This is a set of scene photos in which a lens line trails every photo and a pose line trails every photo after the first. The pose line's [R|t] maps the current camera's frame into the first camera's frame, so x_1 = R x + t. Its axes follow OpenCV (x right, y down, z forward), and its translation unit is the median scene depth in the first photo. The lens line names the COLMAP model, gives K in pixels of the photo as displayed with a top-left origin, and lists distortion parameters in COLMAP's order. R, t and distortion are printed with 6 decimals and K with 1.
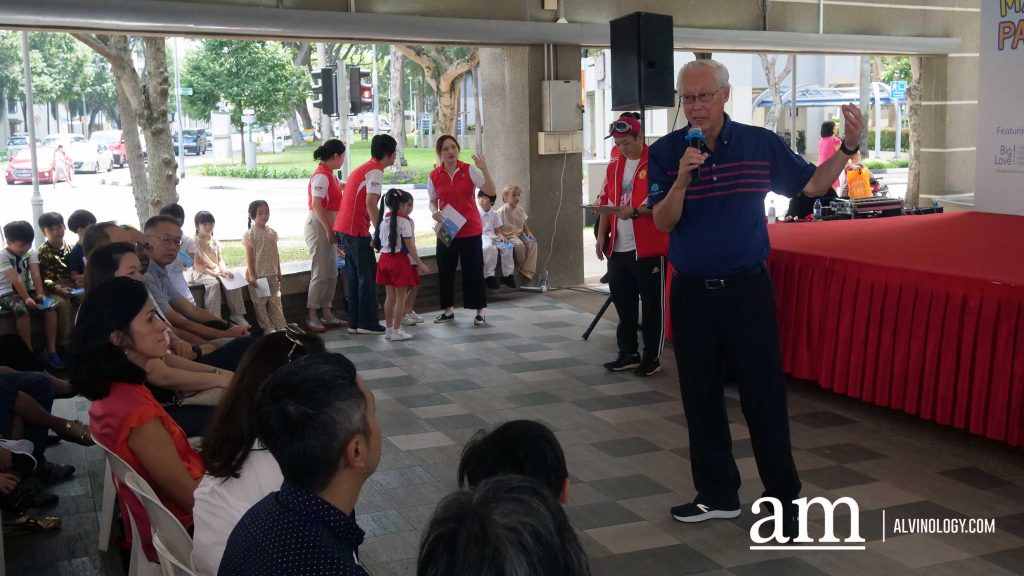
lens RADIAL K [[1188.9, 0, 517.1], [0, 1188.9, 289.0], [0, 0, 1]] dist [-0.008842, 0.000000]
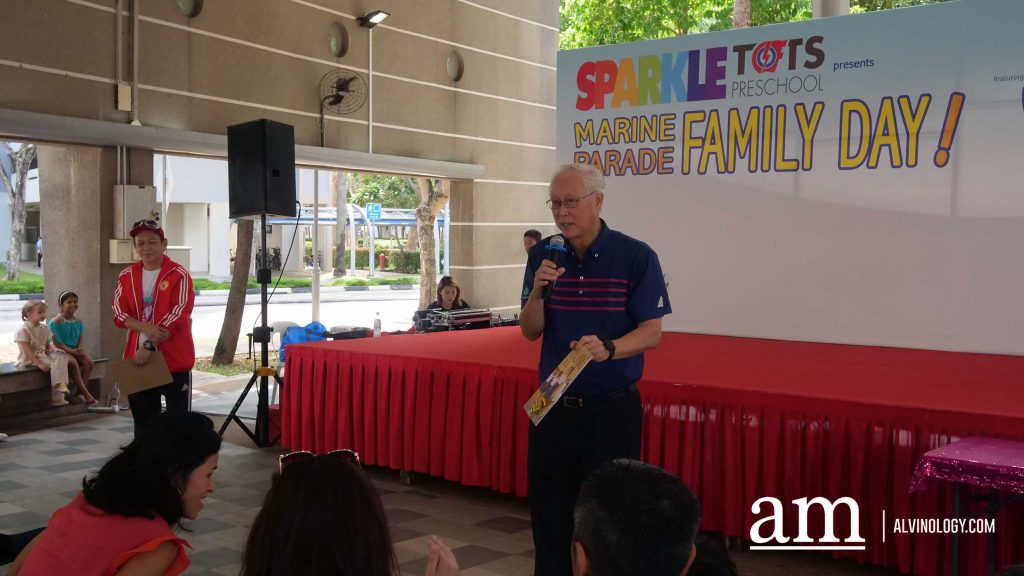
lens RADIAL K [[1188.9, 0, 511.8], [0, 1188.9, 283.5], [0, 0, 1]] dist [-0.008842, 0.000000]
pose [[0.899643, 0.012865, 0.436436, -0.102393], [0.032037, 0.994926, -0.095368, 0.000853], [-0.435449, 0.099779, 0.894667, 0.036497]]
